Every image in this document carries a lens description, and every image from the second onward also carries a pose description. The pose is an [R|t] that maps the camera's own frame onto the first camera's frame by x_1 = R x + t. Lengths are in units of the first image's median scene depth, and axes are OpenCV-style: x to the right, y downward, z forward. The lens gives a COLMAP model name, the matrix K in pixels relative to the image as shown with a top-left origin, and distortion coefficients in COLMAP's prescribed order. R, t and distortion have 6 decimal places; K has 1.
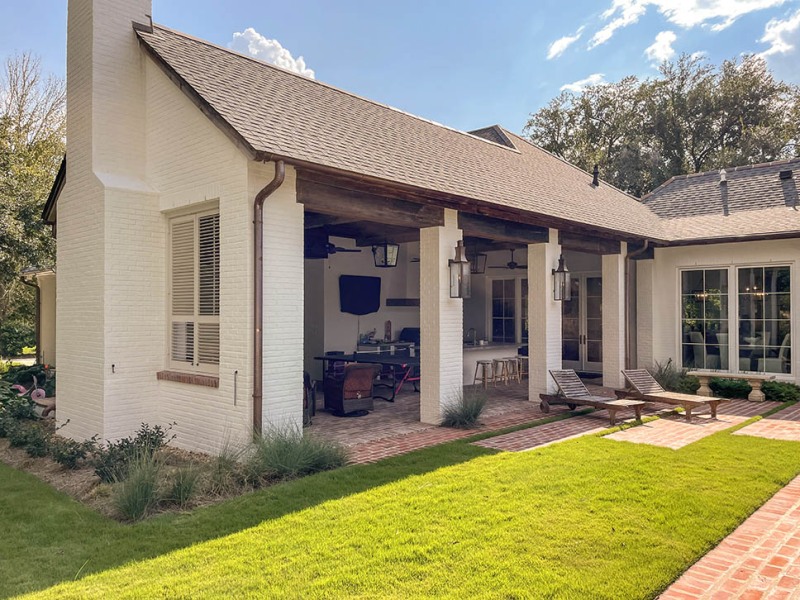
lens RADIAL K [[618.6, 0, 406.5], [0, 618.6, 299.2], [0, 0, 1]] dist [0.082951, -0.100964]
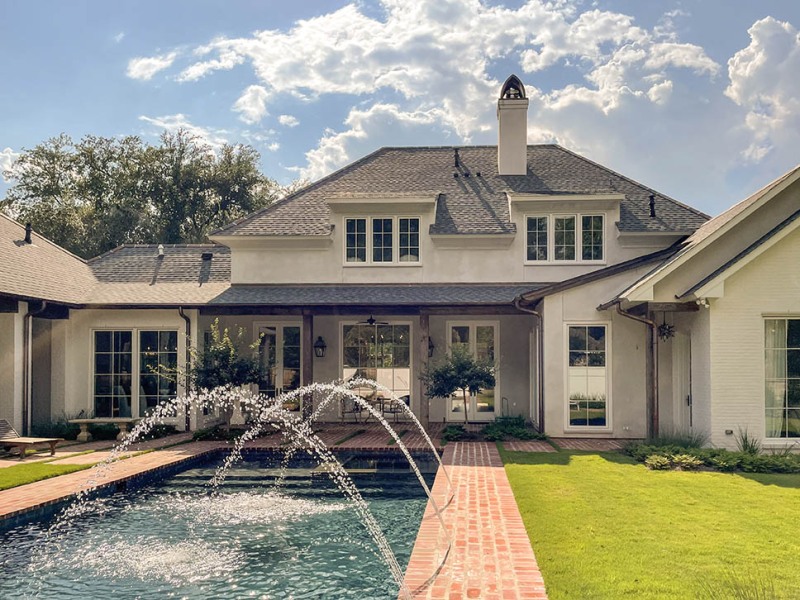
lens RADIAL K [[618.6, 0, 435.3], [0, 618.6, 357.8], [0, 0, 1]] dist [0.082951, -0.100964]
pose [[0.742613, 0.013991, 0.669575, 0.145556], [-0.013014, 0.999894, -0.006459, 0.001600], [-0.669595, -0.003917, 0.742716, -0.242873]]
